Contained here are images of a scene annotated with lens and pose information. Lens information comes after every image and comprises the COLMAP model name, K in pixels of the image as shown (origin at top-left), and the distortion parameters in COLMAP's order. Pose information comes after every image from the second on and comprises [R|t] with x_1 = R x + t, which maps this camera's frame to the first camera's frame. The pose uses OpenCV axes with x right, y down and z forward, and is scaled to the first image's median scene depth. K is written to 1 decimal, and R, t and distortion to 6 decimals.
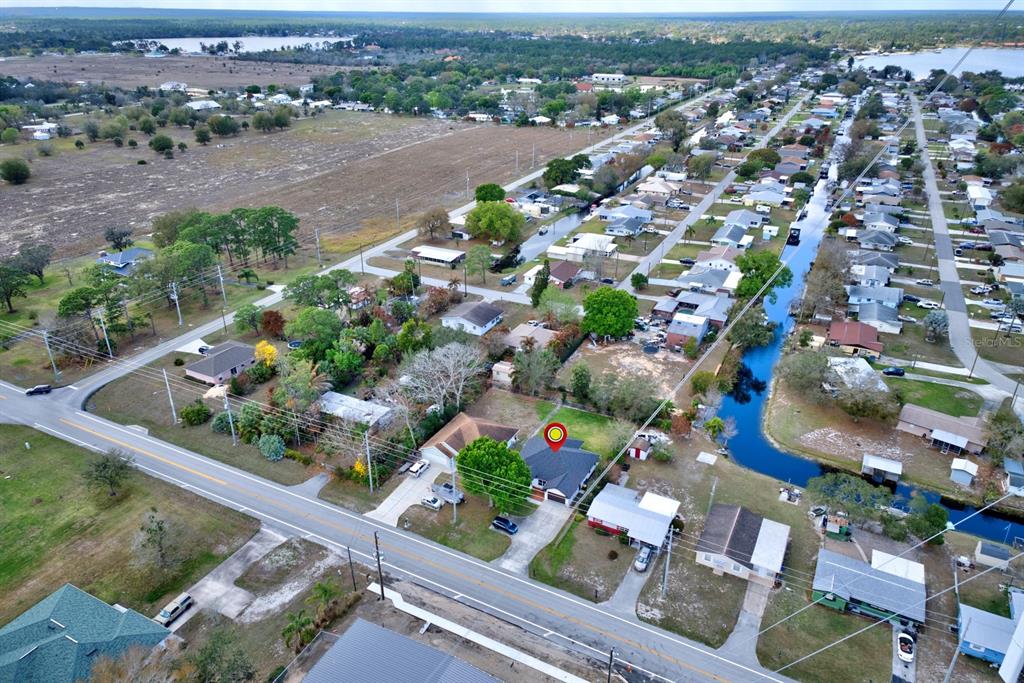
lens RADIAL K [[687.1, 0, 512.1], [0, 687.1, 344.1], [0, 0, 1]] dist [0.065260, -0.030766]
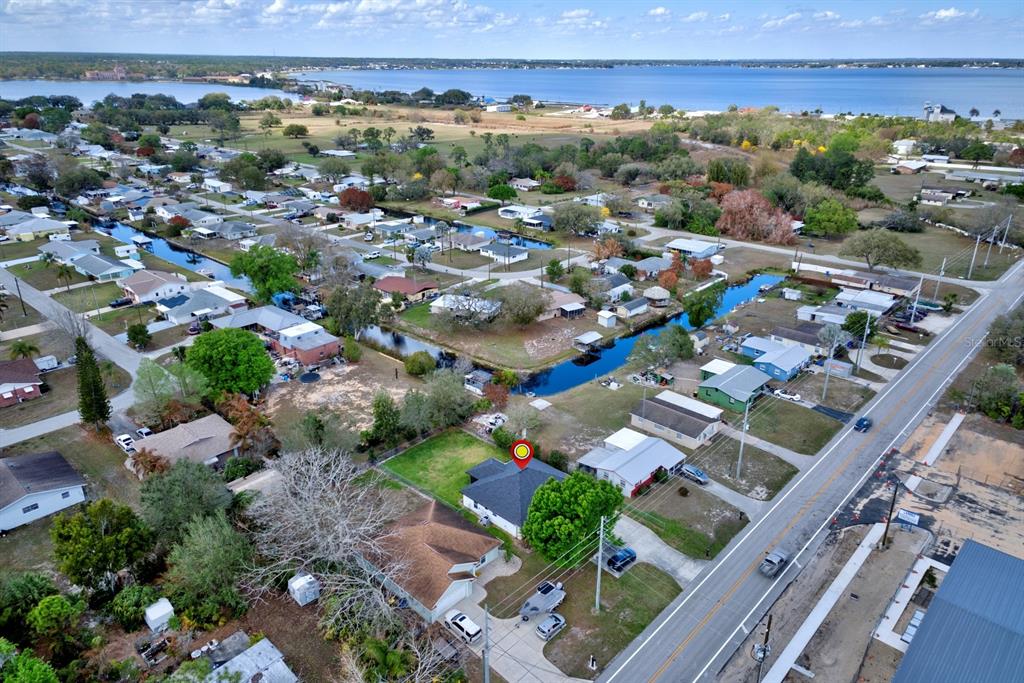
lens RADIAL K [[687.1, 0, 514.2], [0, 687.1, 342.5], [0, 0, 1]] dist [0.065260, -0.030766]
pose [[0.260455, -0.367324, 0.892881, -0.436038], [0.414074, 0.877928, 0.240387, -0.122905], [-0.872185, 0.307109, 0.380760, 0.509799]]
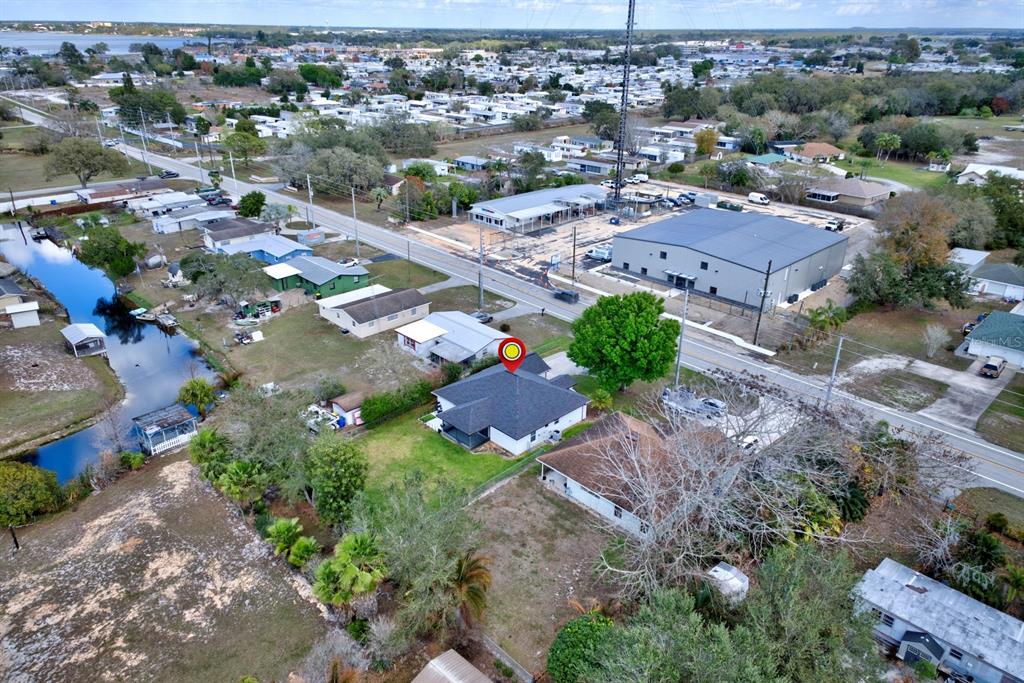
lens RADIAL K [[687.1, 0, 512.4], [0, 687.1, 340.9], [0, 0, 1]] dist [0.065260, -0.030766]
pose [[-0.951753, -0.134128, 0.276000, -0.079041], [0.127236, 0.645972, 0.752682, -0.248439], [-0.279245, 0.751485, -0.597740, 1.018731]]
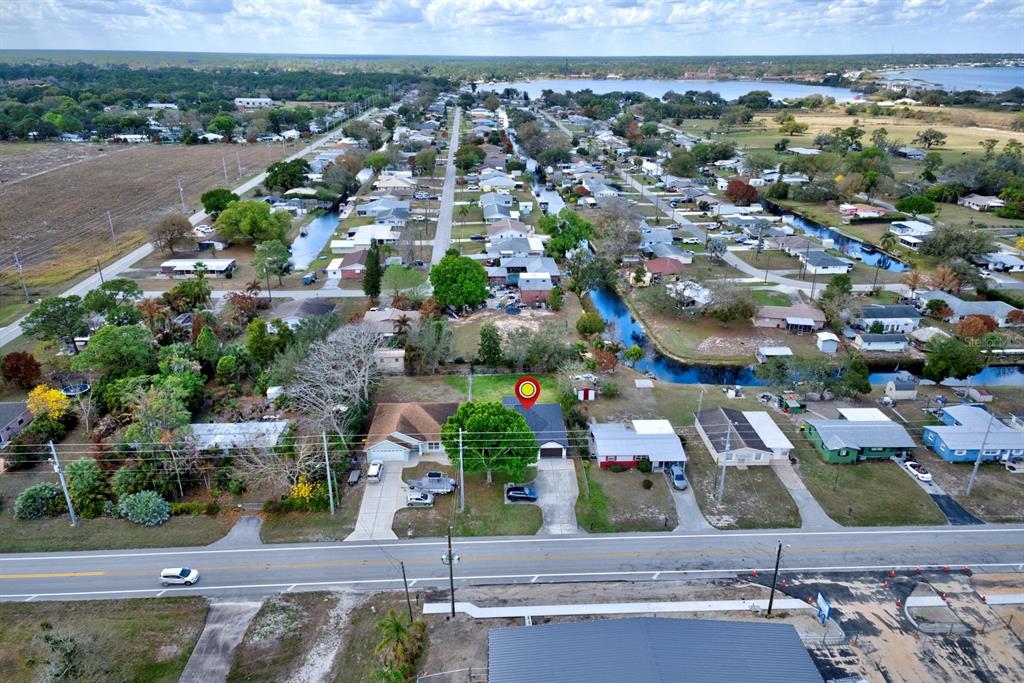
lens RADIAL K [[687.1, 0, 512.1], [0, 687.1, 342.3], [0, 0, 1]] dist [0.065260, -0.030766]
pose [[0.867189, -0.189995, 0.460310, -0.258993], [0.214591, 0.976703, -0.001134, 0.053819], [-0.449371, 0.099762, 0.887757, 0.160270]]
